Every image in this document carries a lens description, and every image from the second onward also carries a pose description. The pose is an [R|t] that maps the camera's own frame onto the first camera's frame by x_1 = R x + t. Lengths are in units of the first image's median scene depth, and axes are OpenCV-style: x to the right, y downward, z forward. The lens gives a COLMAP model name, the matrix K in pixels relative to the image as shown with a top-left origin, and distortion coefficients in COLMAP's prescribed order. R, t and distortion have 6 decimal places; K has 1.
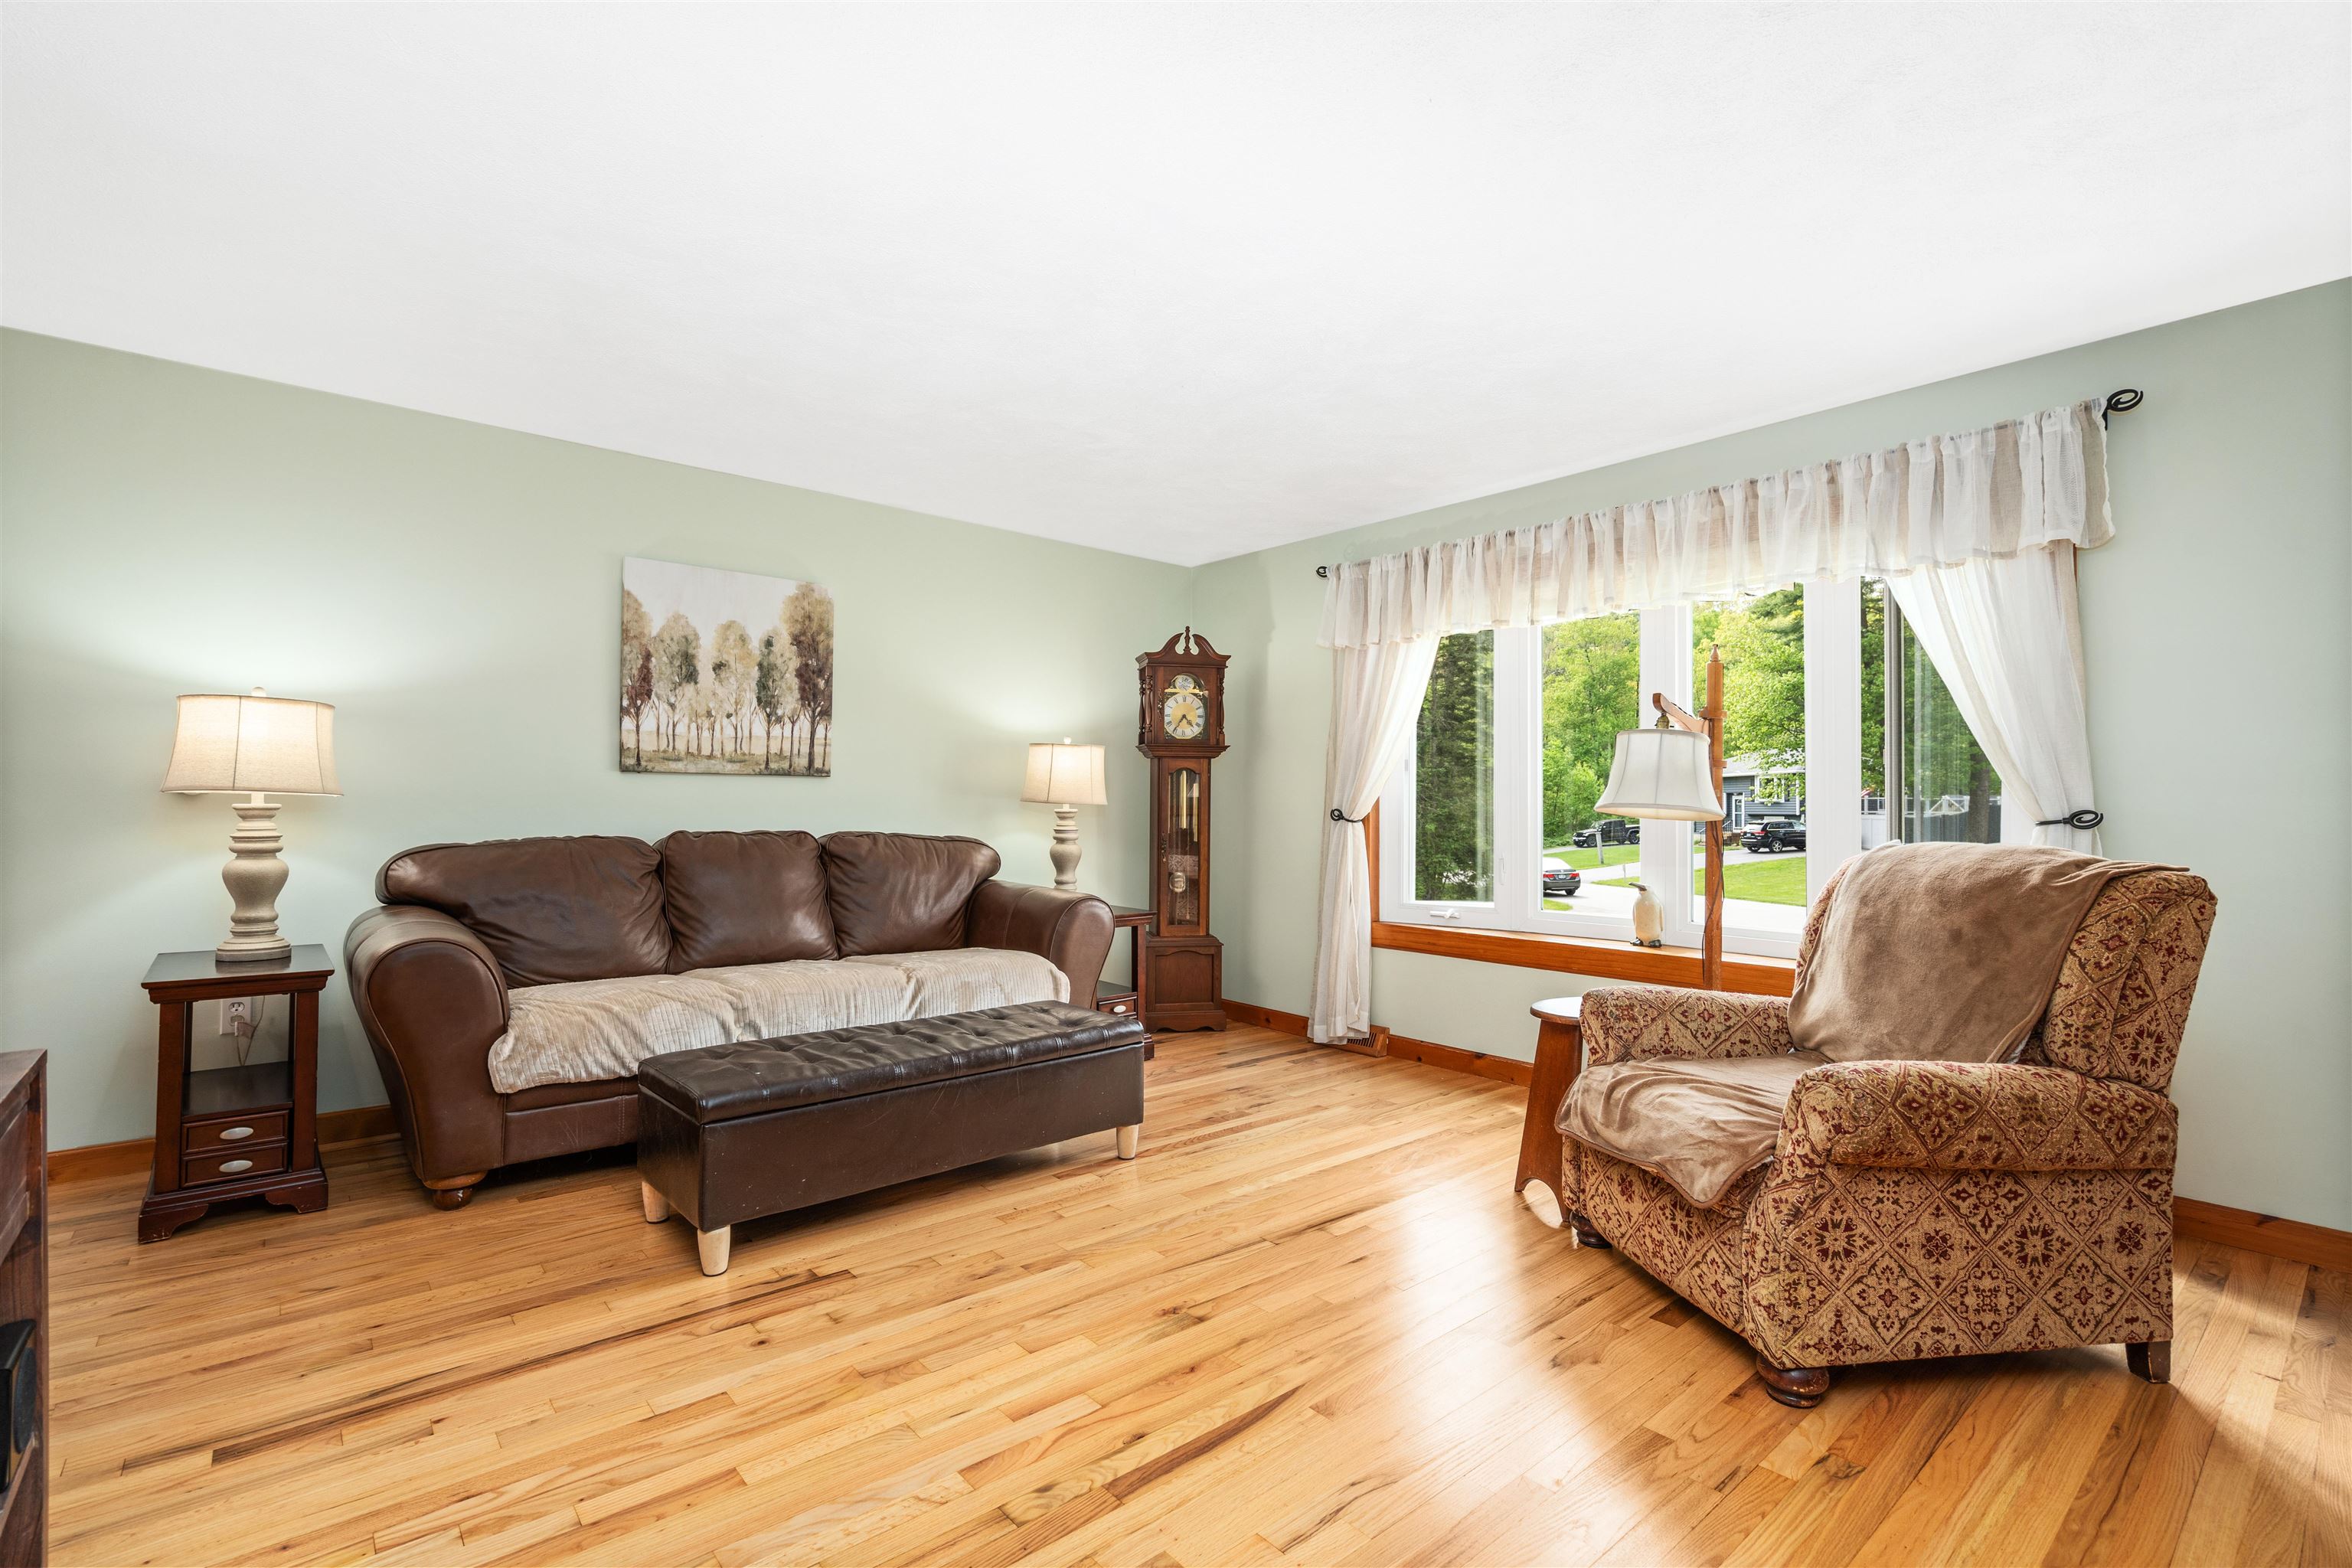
lens RADIAL K [[1082.1, 0, 1179.2], [0, 1082.1, 785.2], [0, 0, 1]] dist [0.000006, -0.000142]
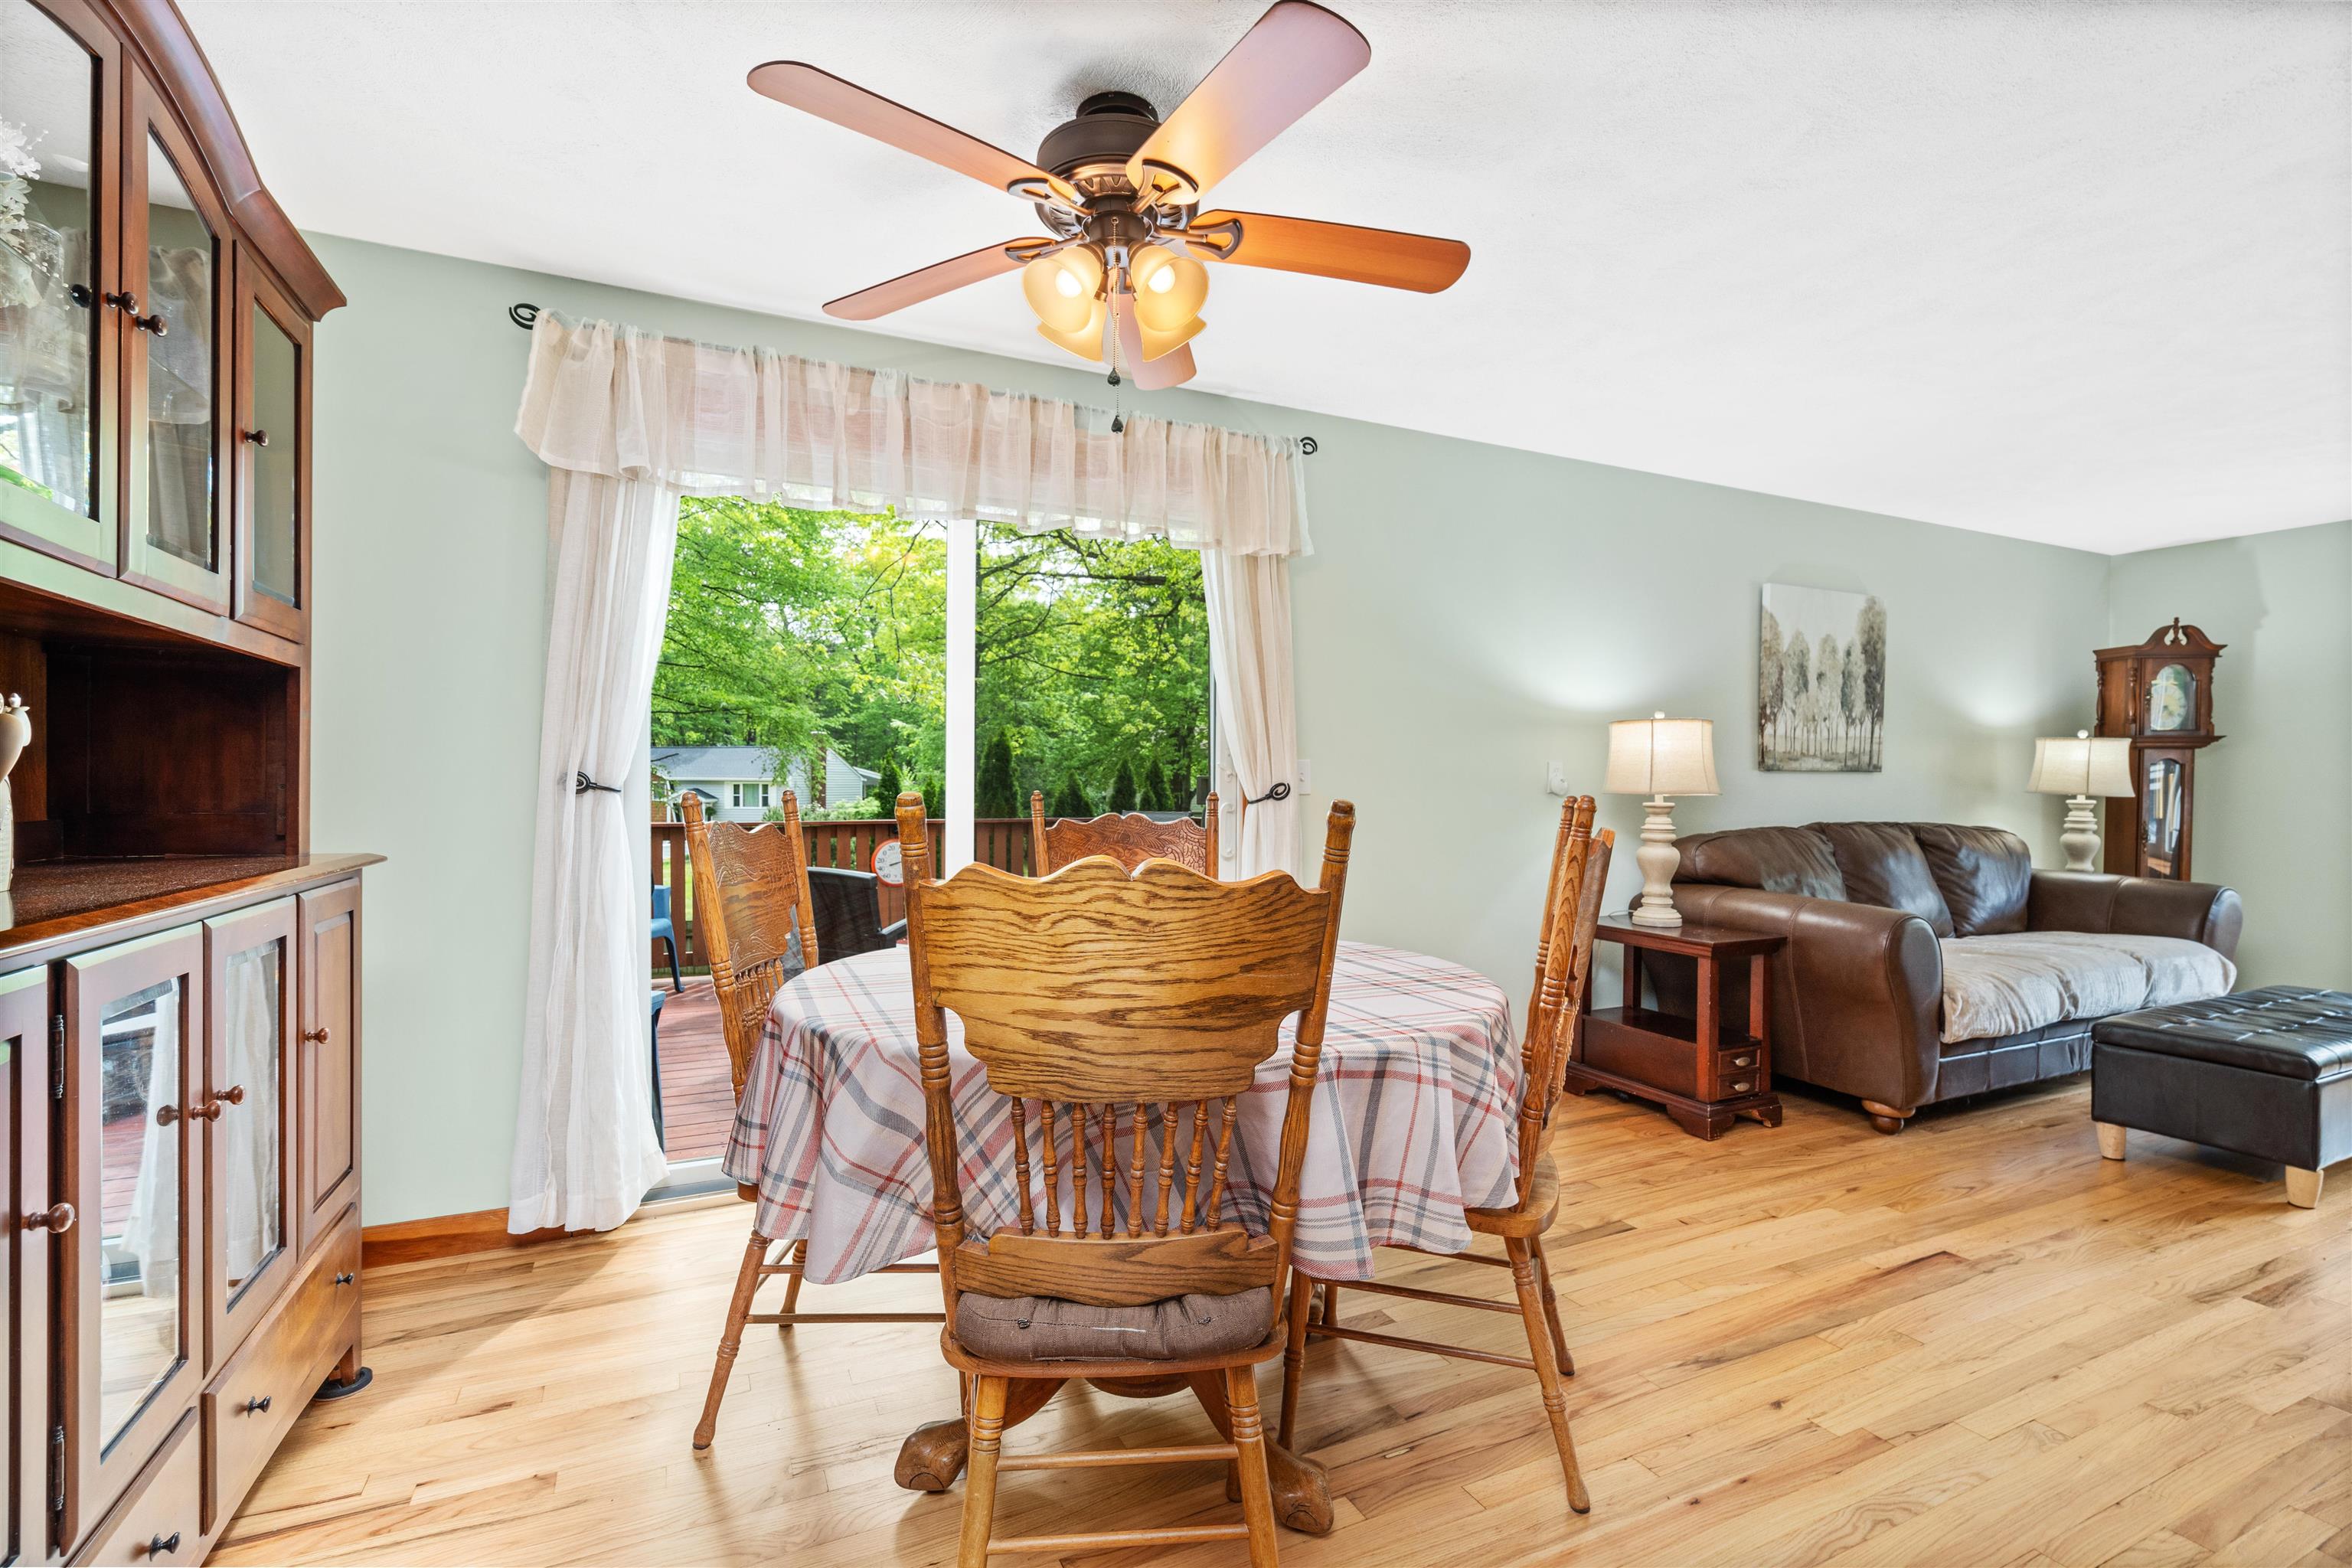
lens RADIAL K [[1082.1, 0, 1180.1], [0, 1082.1, 777.6], [0, 0, 1]] dist [0.000006, -0.000142]
pose [[0.959979, -0.001178, -0.280068, -0.718706], [0.005833, 0.999858, 0.015786, -0.024359], [0.280010, -0.016788, 0.959850, -0.260437]]
